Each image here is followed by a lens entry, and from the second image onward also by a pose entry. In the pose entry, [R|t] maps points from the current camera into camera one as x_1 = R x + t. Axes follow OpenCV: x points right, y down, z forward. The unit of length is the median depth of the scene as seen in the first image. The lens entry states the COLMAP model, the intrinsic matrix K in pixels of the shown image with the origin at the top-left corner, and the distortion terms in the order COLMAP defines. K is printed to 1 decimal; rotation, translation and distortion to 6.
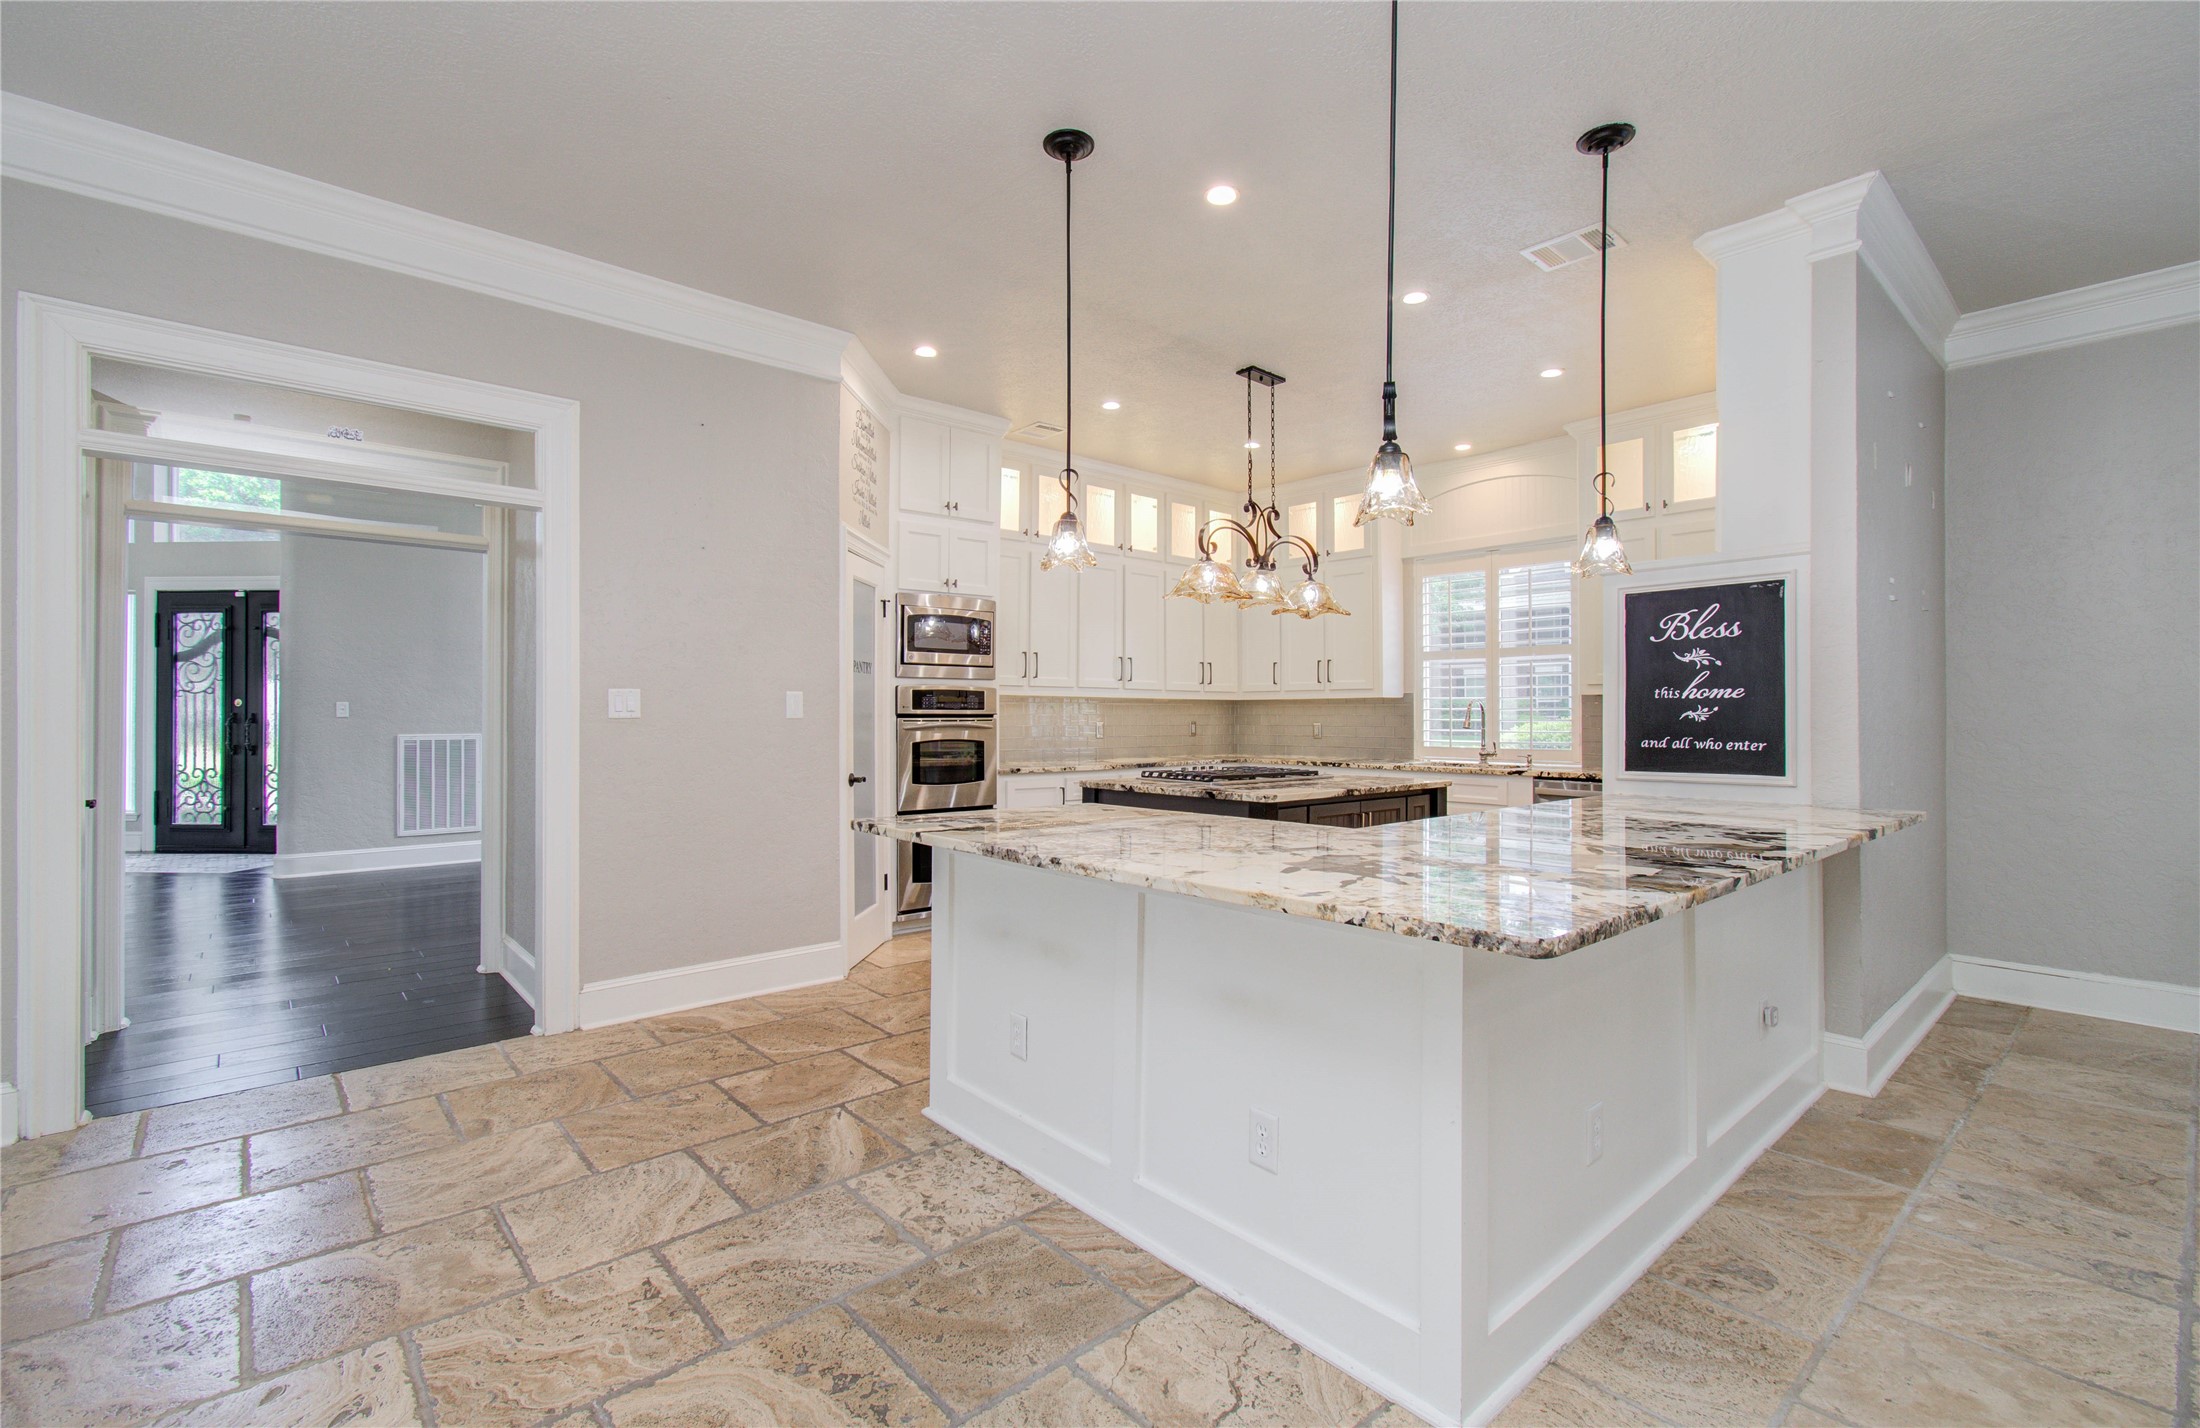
lens RADIAL K [[960.2, 0, 1101.7], [0, 960.2, 711.1], [0, 0, 1]] dist [0.005244, 0.001131]
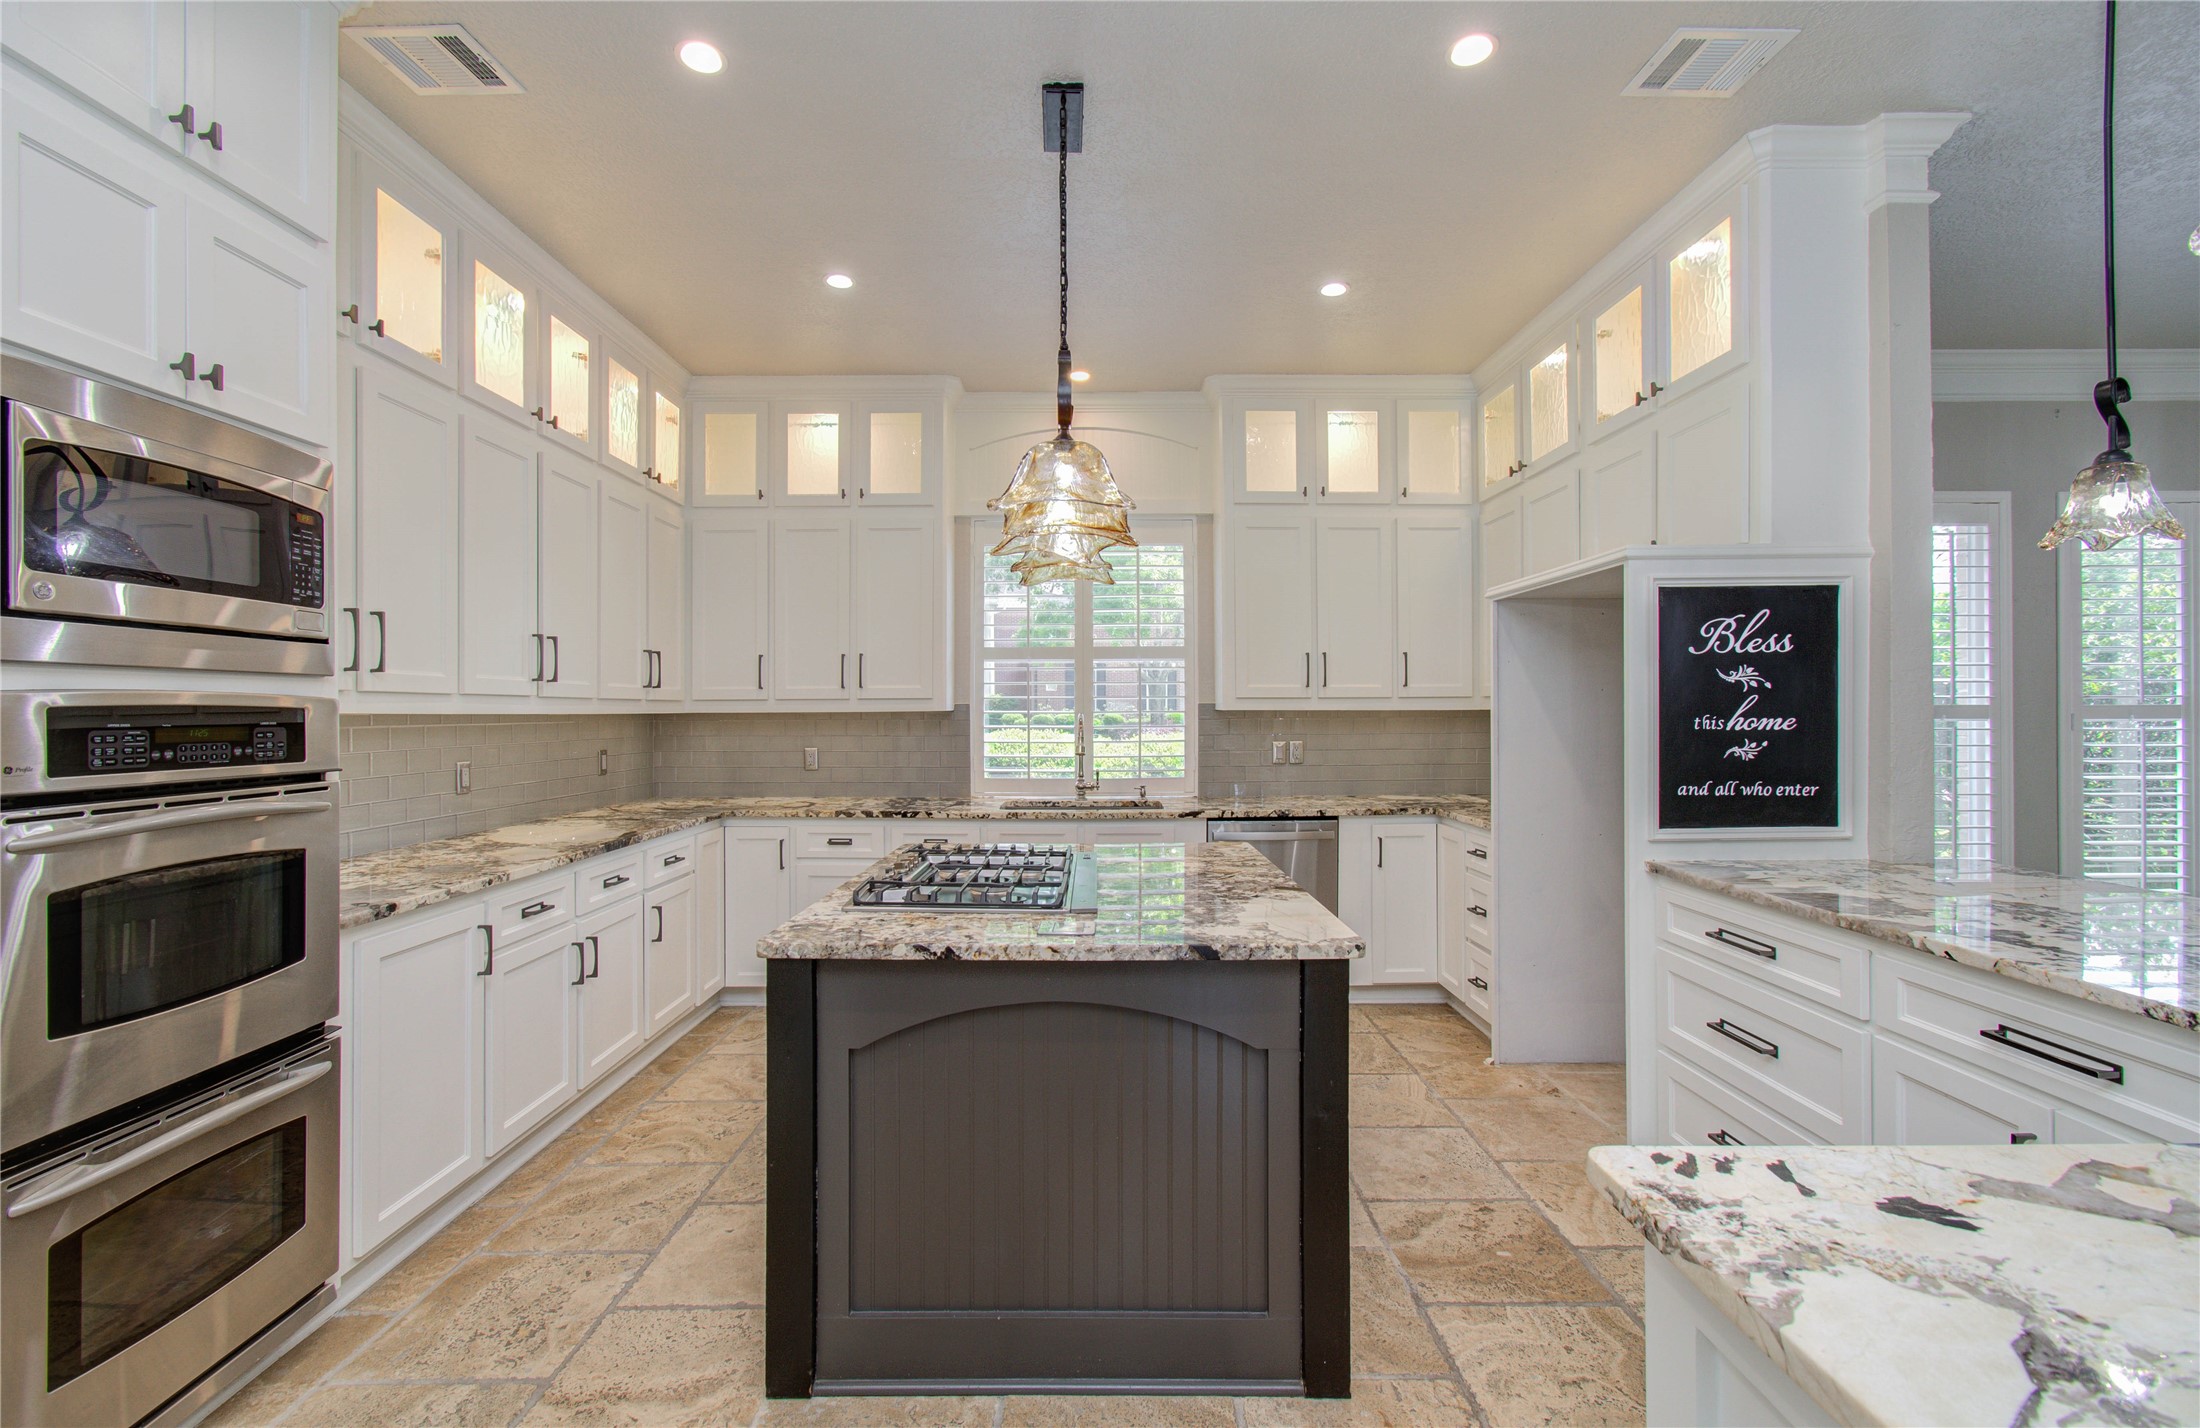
lens RADIAL K [[960.2, 0, 1090.5], [0, 960.2, 711.1], [0, 0, 1]] dist [0.005244, 0.001131]
pose [[0.669331, -0.004759, 0.742949, -0.300648], [0.002301, 0.999988, 0.004333, -0.032683], [-0.742961, -0.001191, 0.669334, 0.861439]]
